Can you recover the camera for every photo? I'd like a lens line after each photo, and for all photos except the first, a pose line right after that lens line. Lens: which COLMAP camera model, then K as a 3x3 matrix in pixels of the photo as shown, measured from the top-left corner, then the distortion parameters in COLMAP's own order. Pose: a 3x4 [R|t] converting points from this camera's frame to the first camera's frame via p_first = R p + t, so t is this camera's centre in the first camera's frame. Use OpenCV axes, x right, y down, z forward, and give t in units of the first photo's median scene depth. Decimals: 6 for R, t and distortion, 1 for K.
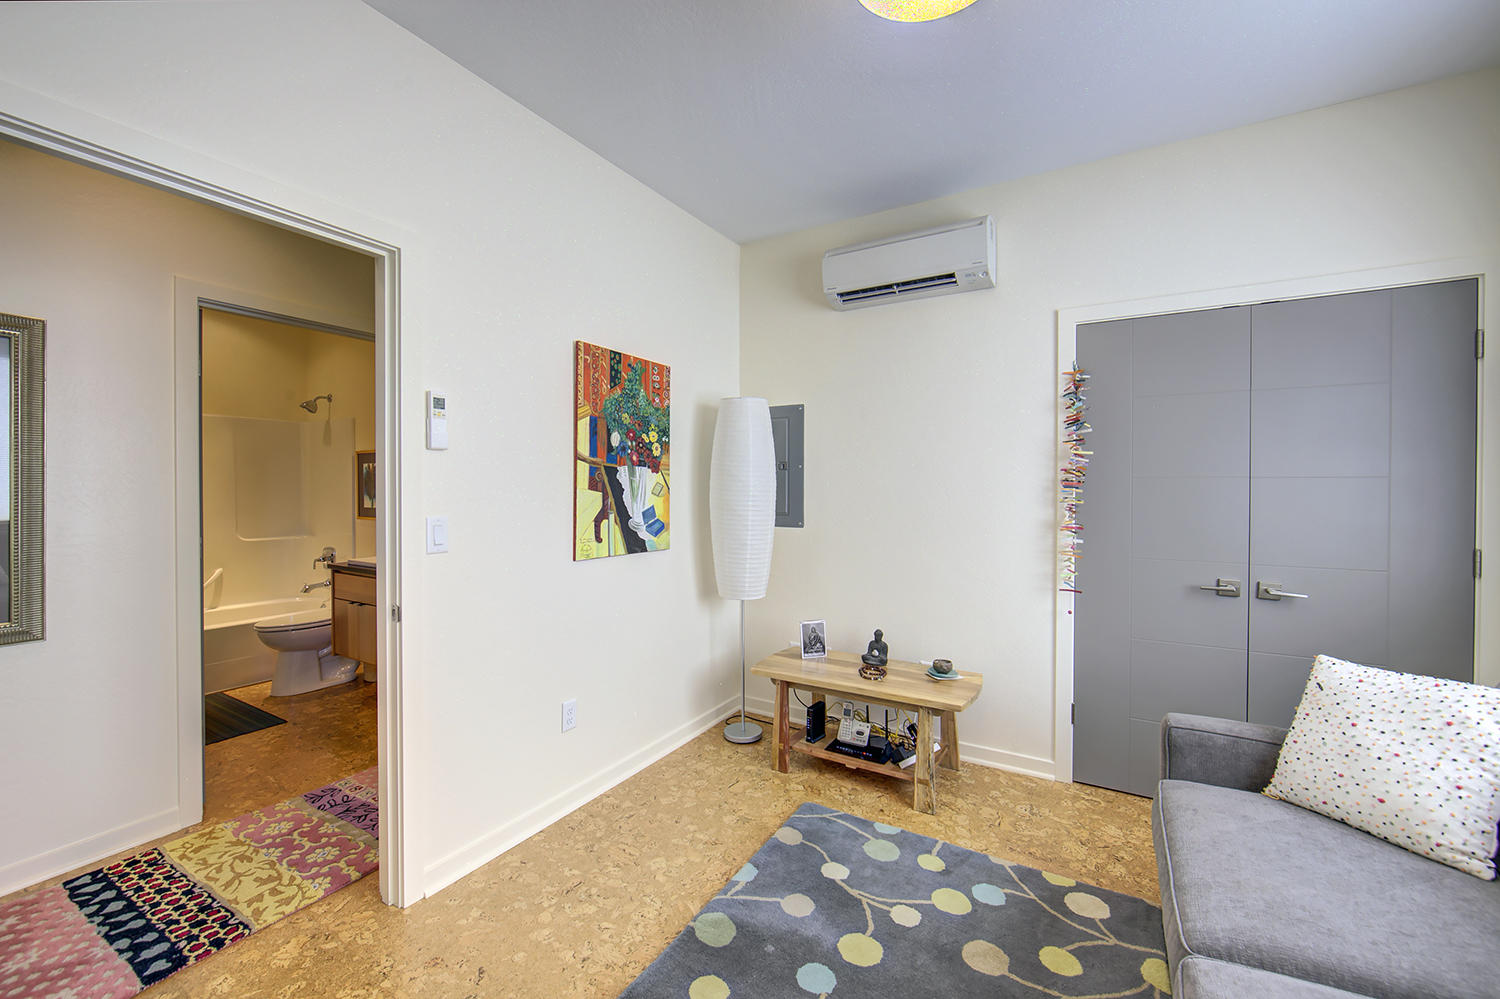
lens RADIAL K [[623.9, 0, 750.0], [0, 623.9, 499.5], [0, 0, 1]] dist [0.000697, 0.000270]
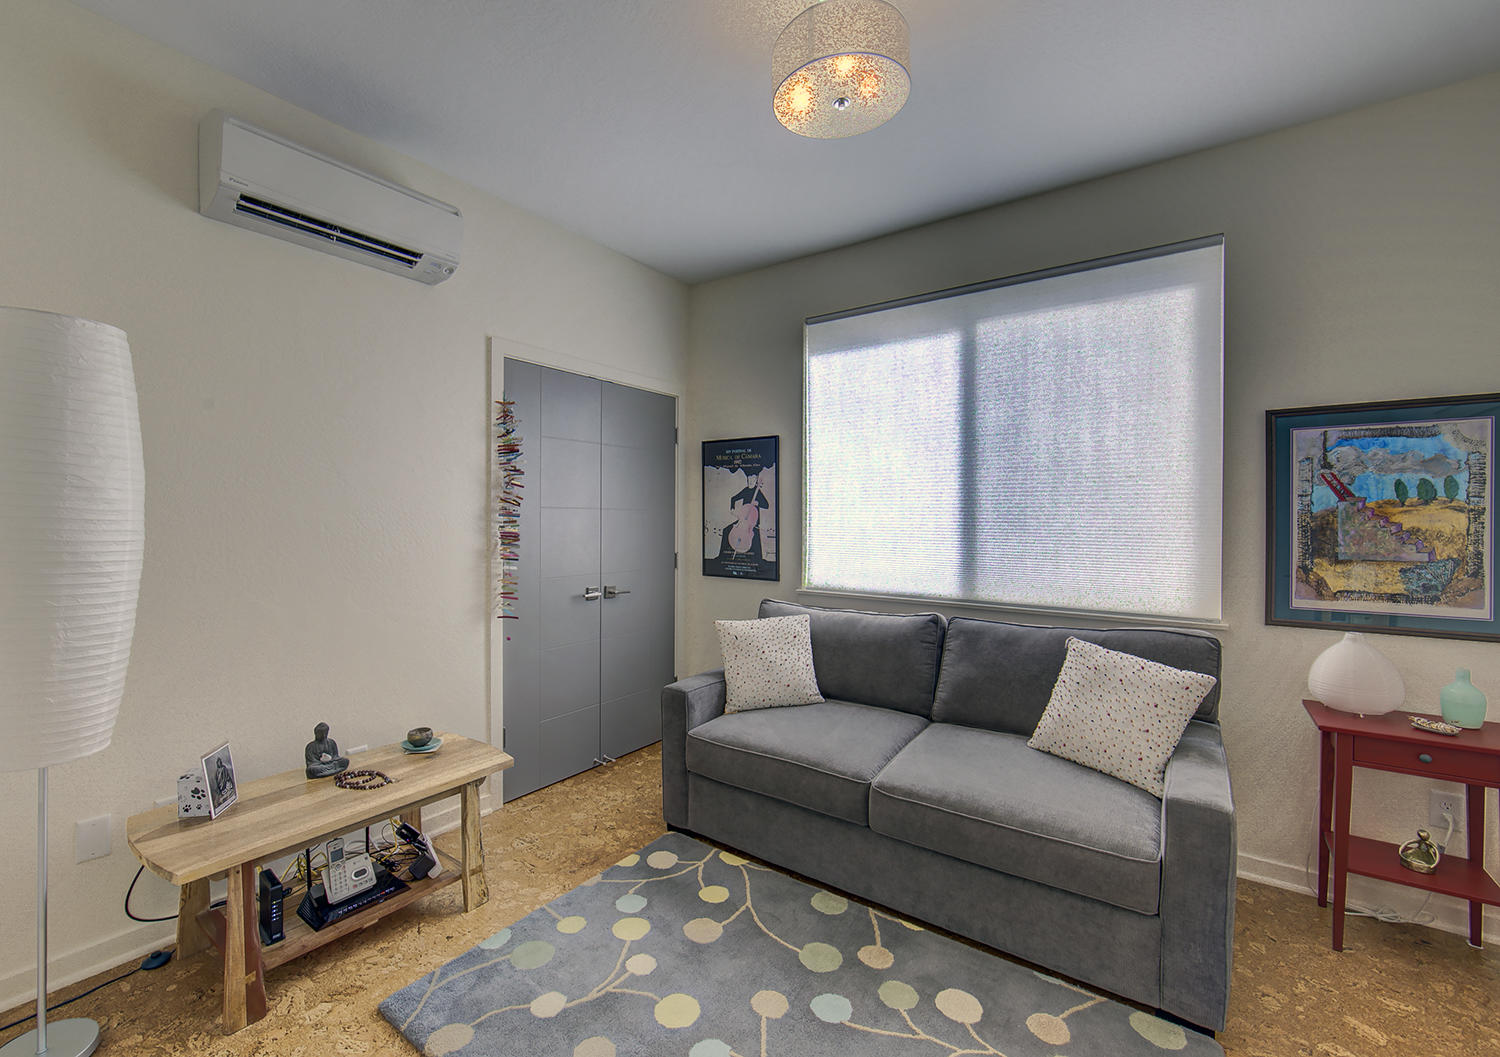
lens RADIAL K [[632.4, 0, 750.0], [0, 632.4, 528.5], [0, 0, 1]] dist [-0.000607, -0.000036]
pose [[0.088088, -0.016982, 0.995968, -0.485360], [0.011615, 0.999804, 0.016020, -0.011336], [-0.996045, 0.010157, 0.088268, 0.520047]]
